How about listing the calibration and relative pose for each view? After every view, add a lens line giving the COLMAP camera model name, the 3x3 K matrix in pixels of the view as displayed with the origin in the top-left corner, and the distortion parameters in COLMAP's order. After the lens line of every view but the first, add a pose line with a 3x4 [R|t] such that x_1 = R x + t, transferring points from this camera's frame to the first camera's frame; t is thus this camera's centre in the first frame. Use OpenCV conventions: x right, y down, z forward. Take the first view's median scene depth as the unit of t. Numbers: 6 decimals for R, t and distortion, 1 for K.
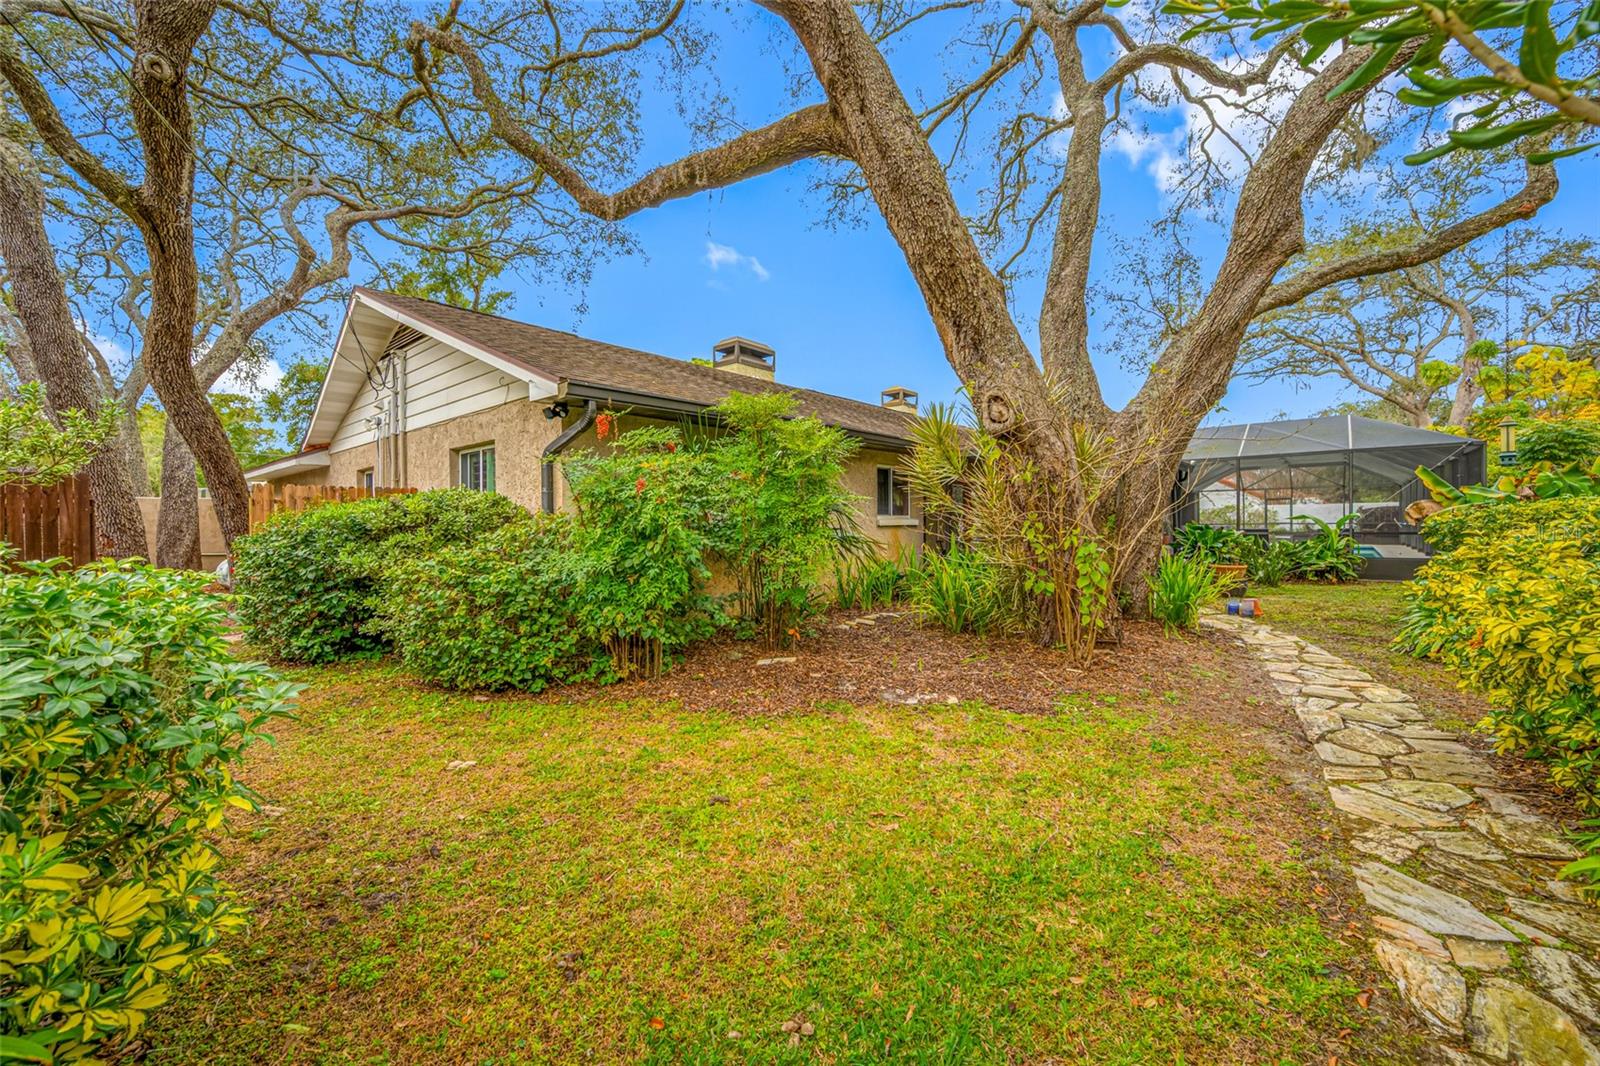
lens RADIAL K [[637.8, 0, 792.0], [0, 637.8, 524.6], [0, 0, 1]] dist [-0.001151, 0.000477]
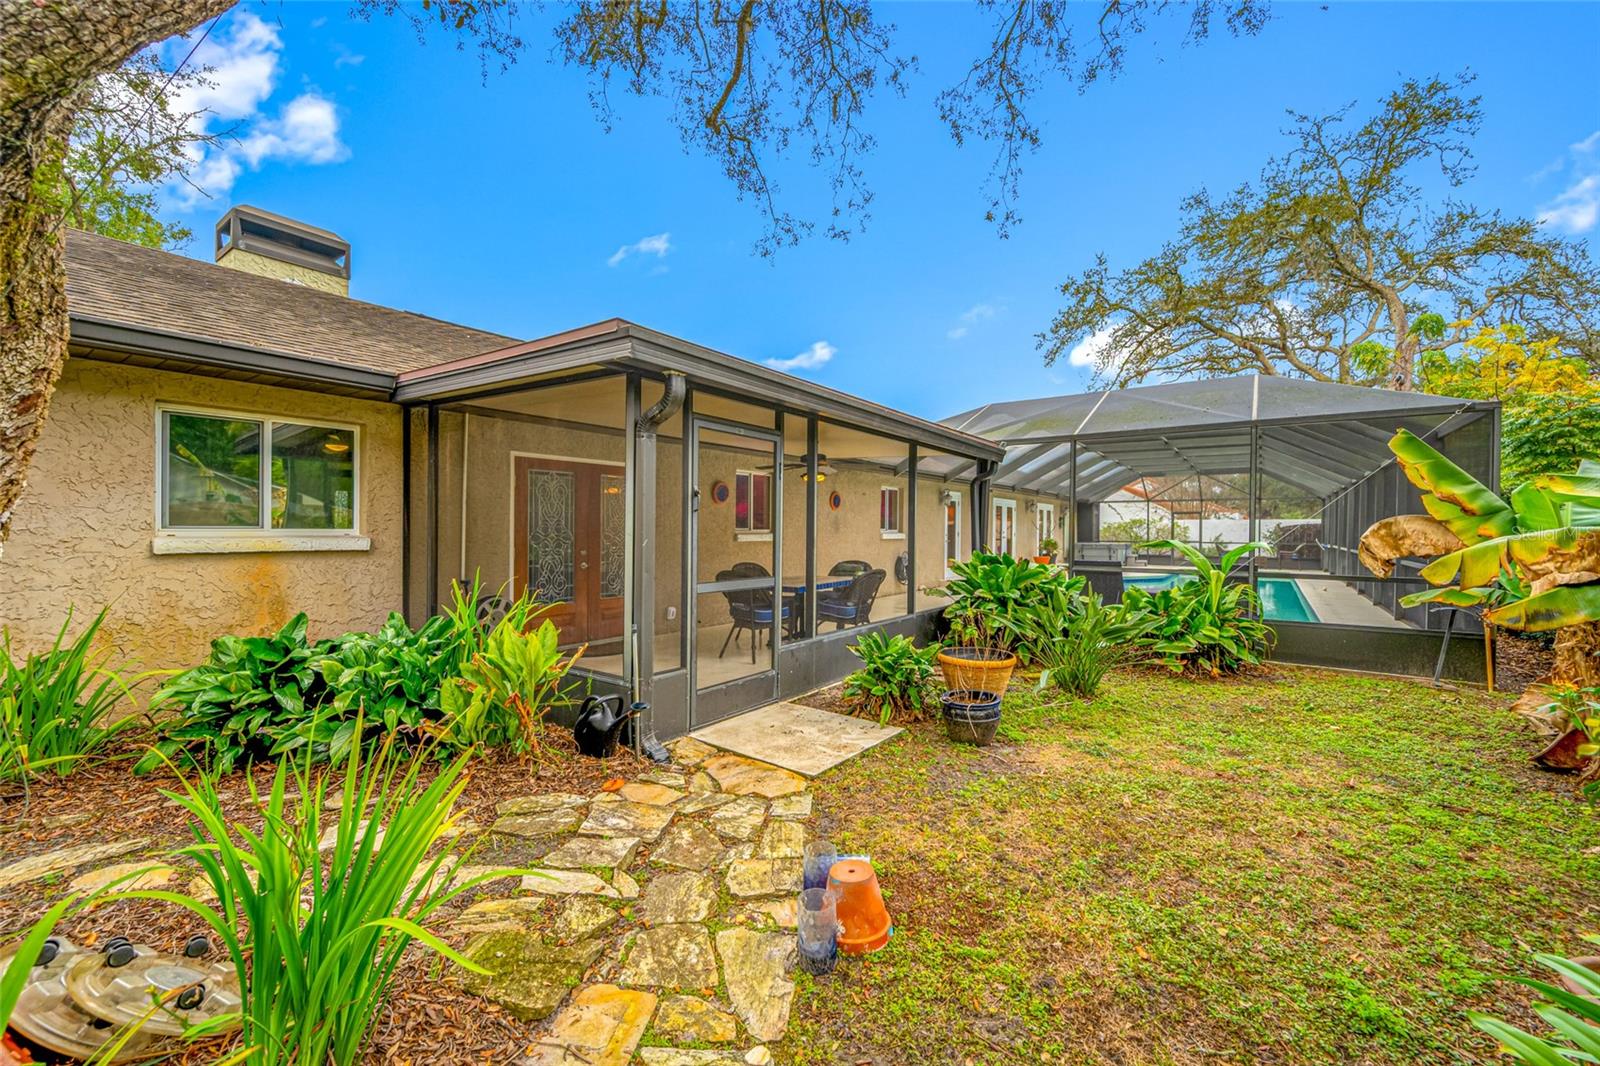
lens RADIAL K [[630.8, 0, 802.3], [0, 630.8, 532.4], [0, 0, 1]] dist [-0.001048, -0.000029]
pose [[0.996749, 0.017017, 0.078757, 0.192356], [-0.017264, 0.999848, 0.002464, -0.007437], [-0.078703, -0.003816, 0.996891, 0.210254]]
